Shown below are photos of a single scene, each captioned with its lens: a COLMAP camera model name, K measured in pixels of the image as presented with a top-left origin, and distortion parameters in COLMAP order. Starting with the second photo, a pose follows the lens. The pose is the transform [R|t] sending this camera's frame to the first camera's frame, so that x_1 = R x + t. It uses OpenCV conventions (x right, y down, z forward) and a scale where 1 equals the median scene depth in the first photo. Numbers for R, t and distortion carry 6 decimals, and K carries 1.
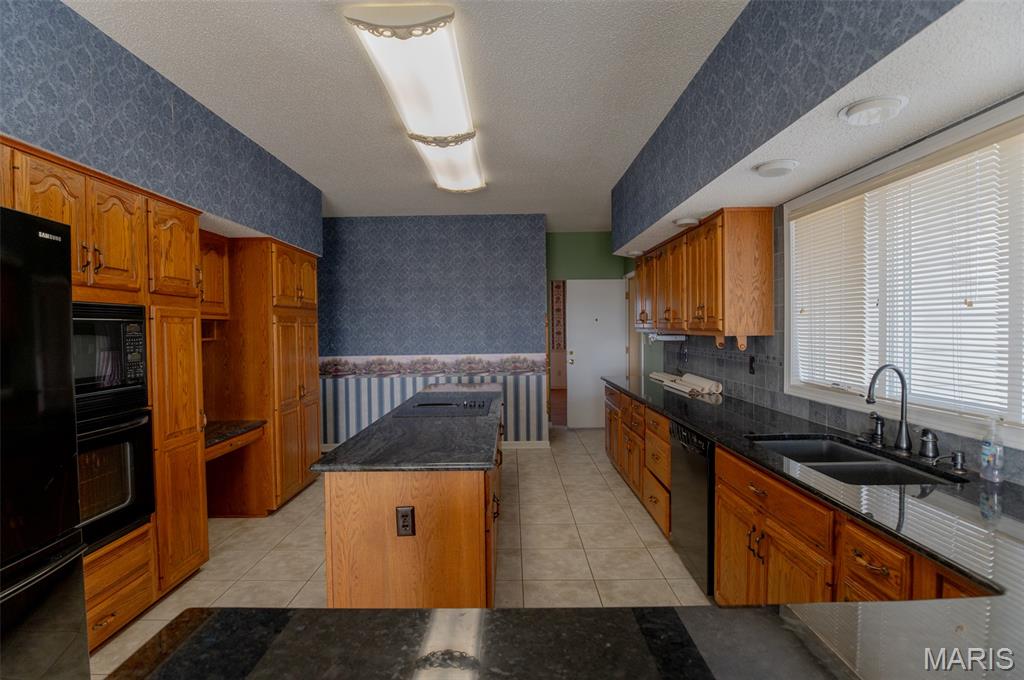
lens RADIAL K [[500.9, 0, 510.2], [0, 500.9, 340.2], [0, 0, 1]] dist [-0.001086, -0.000139]
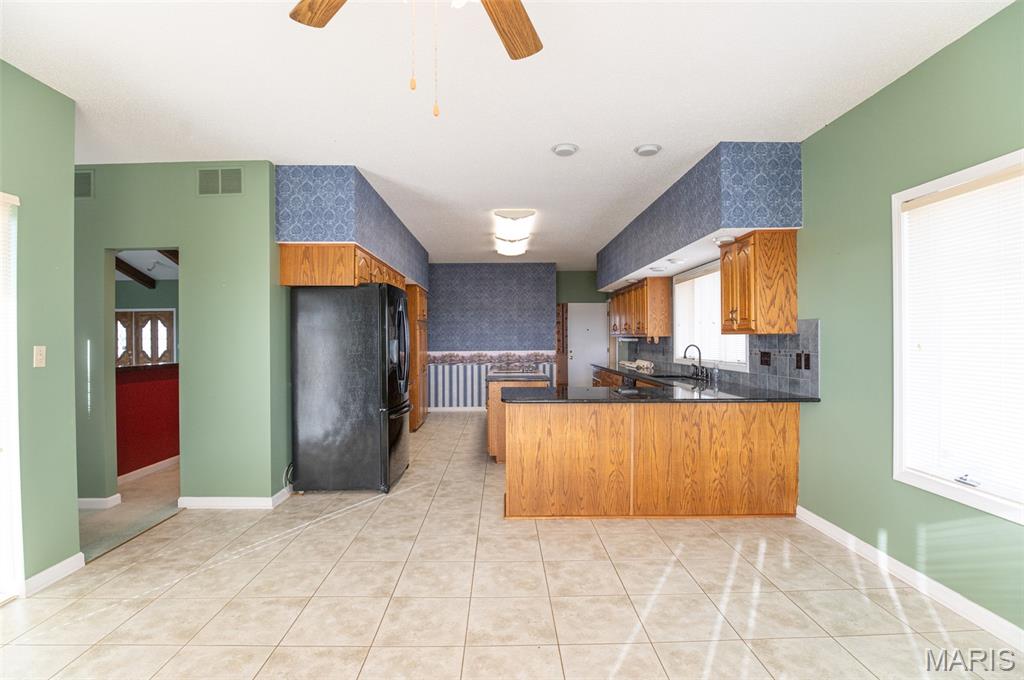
lens RADIAL K [[500.9, 0, 513.5], [0, 500.9, 337.5], [0, 0, 1]] dist [-0.001086, -0.000139]
pose [[0.999743, 0.005827, 0.021892, -0.097385], [-0.005242, 0.999630, -0.026701, 0.028511], [-0.022039, 0.026579, 0.999404, -0.578084]]
